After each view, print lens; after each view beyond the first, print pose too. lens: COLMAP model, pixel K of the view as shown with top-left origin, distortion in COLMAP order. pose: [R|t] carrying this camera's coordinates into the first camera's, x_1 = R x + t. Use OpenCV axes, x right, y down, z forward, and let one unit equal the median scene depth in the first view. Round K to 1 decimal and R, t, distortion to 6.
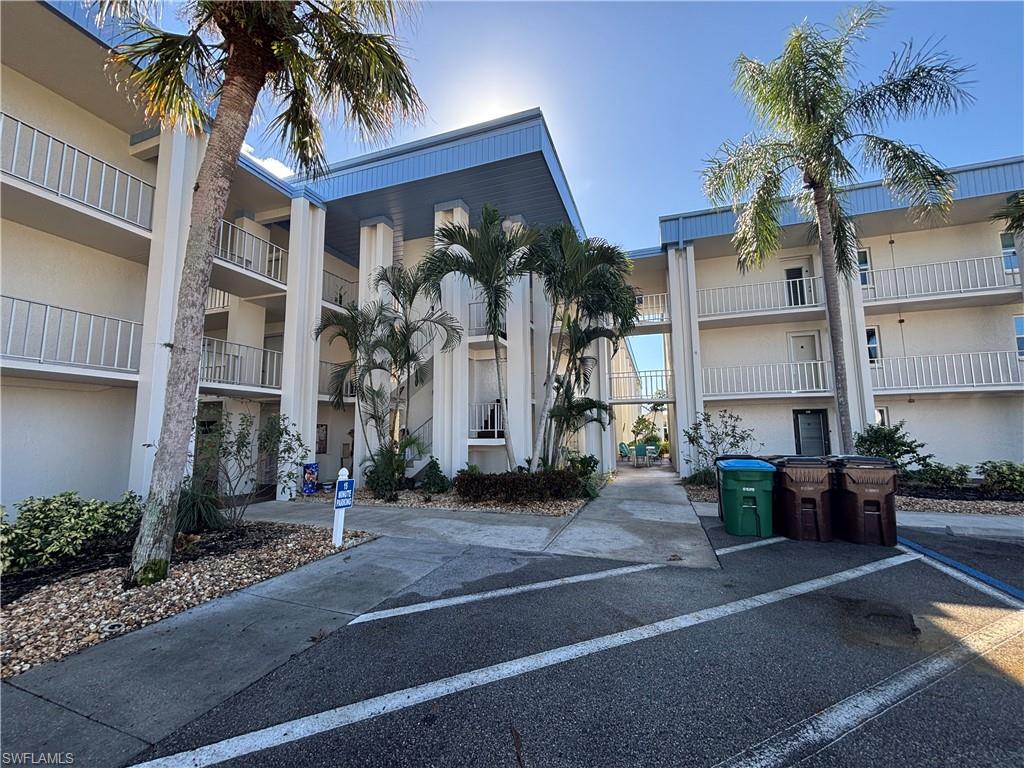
lens RADIAL K [[411.0, 0, 514.9], [0, 411.0, 385.9], [0, 0, 1]] dist [-0.007259, -0.000308]
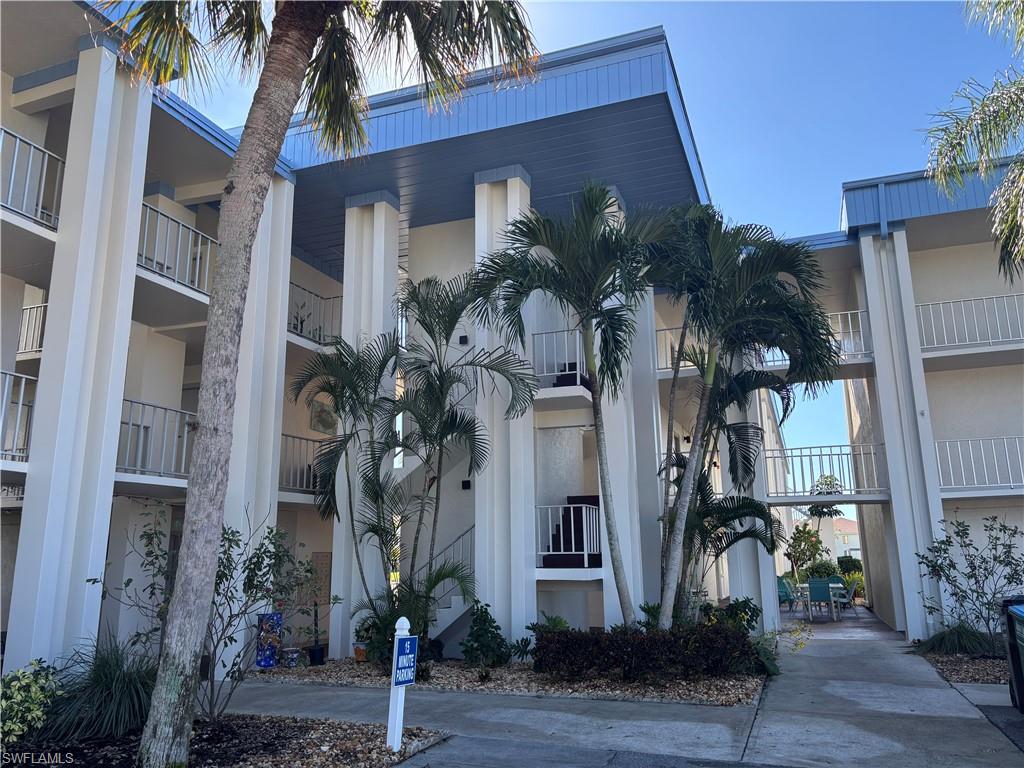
lens RADIAL K [[772.4, 0, 509.1], [0, 772.4, 381.7], [0, 0, 1]] dist [0.028050, -0.033722]
pose [[0.999789, -0.007219, -0.019222, -0.133867], [0.005050, 0.993858, -0.110546, -0.010985], [0.019902, 0.110426, 0.993685, -0.102159]]
